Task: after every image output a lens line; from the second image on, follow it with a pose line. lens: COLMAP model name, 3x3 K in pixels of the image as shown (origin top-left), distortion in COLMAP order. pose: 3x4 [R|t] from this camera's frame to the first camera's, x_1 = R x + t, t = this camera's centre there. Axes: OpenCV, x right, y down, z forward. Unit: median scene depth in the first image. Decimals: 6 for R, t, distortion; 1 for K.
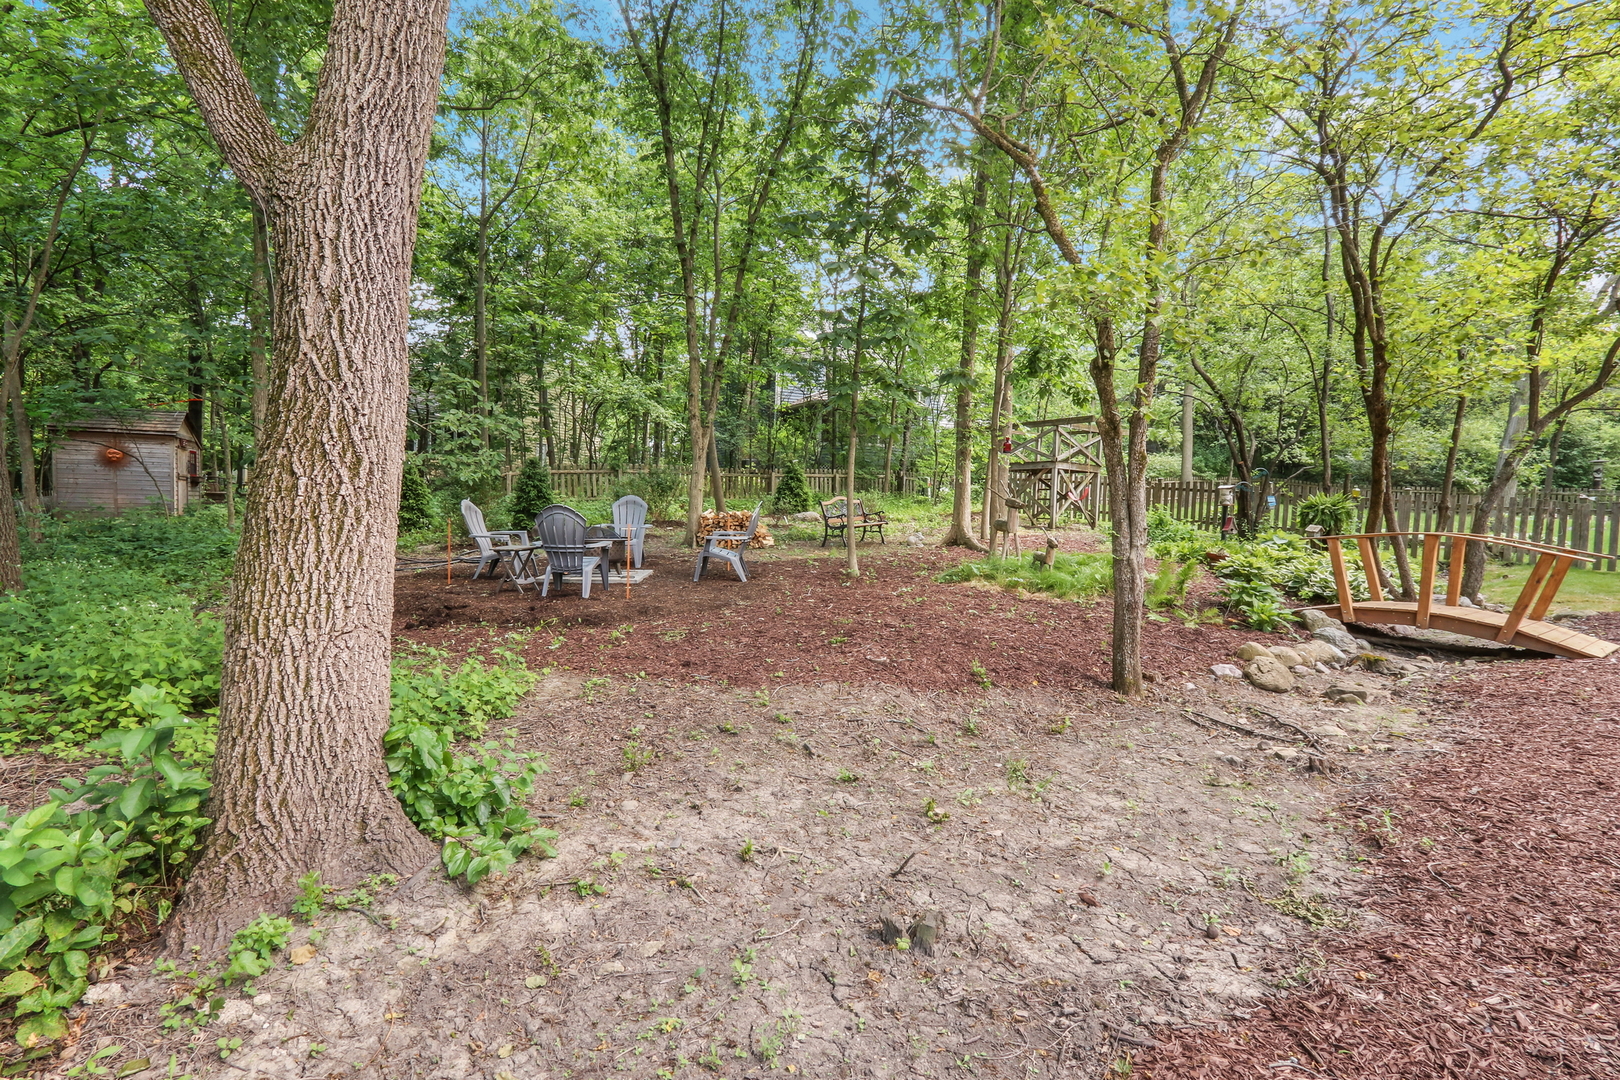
lens RADIAL K [[752.8, 0, 809.5], [0, 752.8, 539.3], [0, 0, 1]] dist [-0.003647, -0.001319]
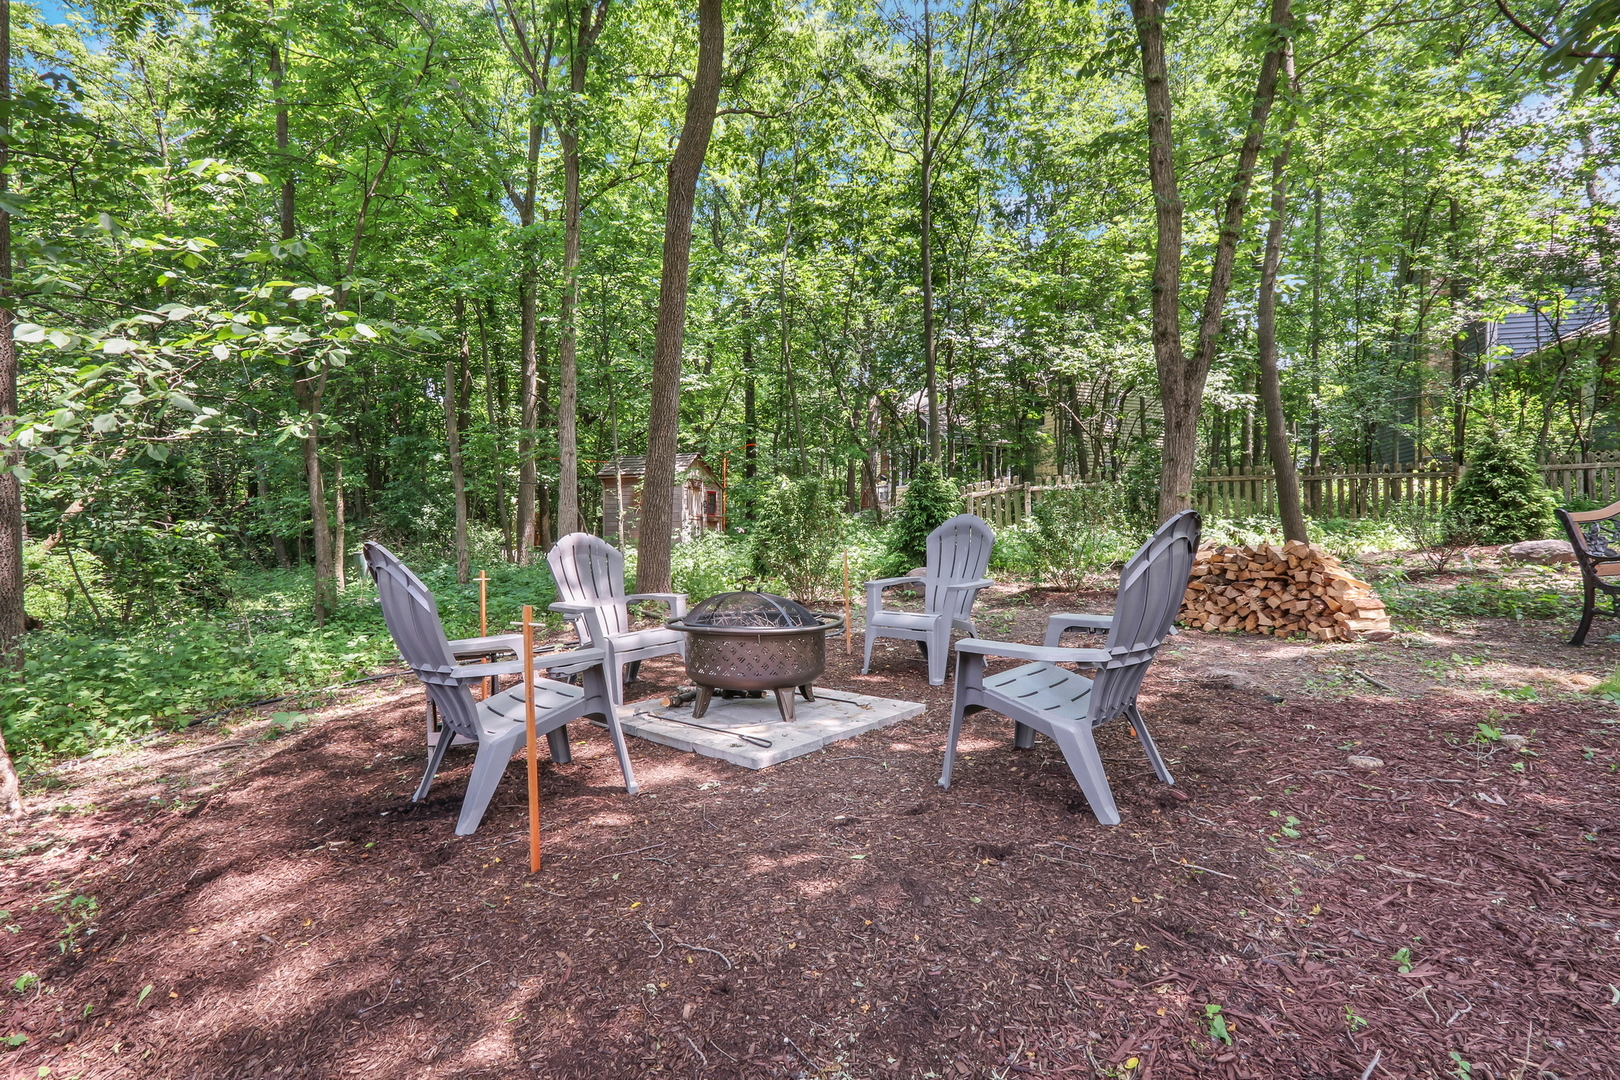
lens RADIAL K [[752.8, 0, 806.2], [0, 752.8, 539.7], [0, 0, 1]] dist [-0.003647, -0.001319]
pose [[0.696821, -0.010942, -0.717162, 0.013406], [-0.016121, 0.999392, -0.030911, -0.016025], [0.717064, 0.033101, 0.696221, 0.378621]]
